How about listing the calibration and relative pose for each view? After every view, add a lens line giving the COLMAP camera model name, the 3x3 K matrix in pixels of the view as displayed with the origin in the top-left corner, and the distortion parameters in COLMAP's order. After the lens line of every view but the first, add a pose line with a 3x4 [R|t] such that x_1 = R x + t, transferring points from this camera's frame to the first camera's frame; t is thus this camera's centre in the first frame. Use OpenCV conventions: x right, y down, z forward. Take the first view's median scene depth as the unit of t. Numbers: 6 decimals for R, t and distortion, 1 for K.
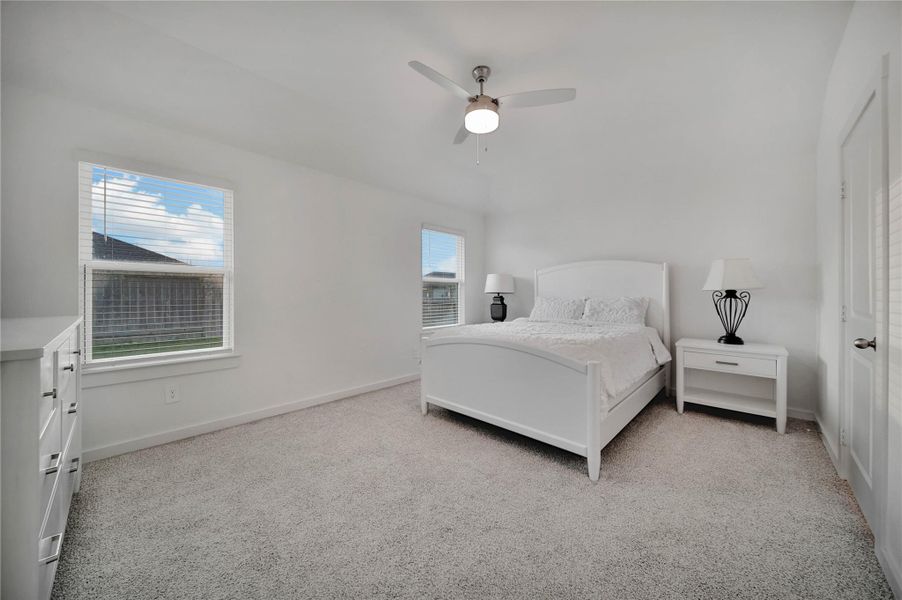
lens RADIAL K [[318.4, 0, 452.2], [0, 318.4, 293.7], [0, 0, 1]] dist [0.000267, -0.000149]
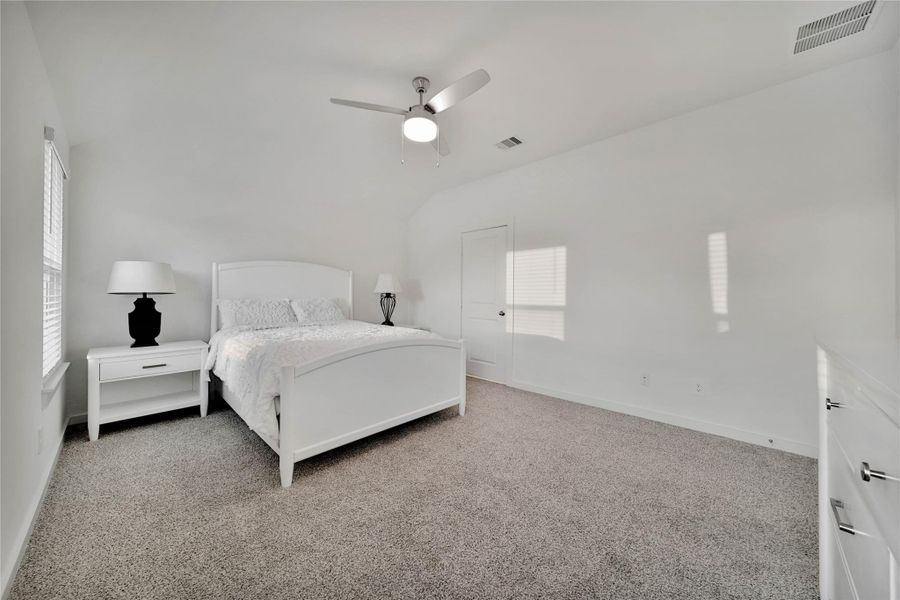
lens RADIAL K [[317.6, 0, 451.1], [0, 317.6, 293.7], [0, 0, 1]] dist [0.000267, -0.000149]
pose [[0.028060, 0.003685, 0.999599, -0.449733], [-0.001643, 0.999992, -0.003640, -0.000553], [-0.999605, -0.001541, 0.028066, 0.415891]]
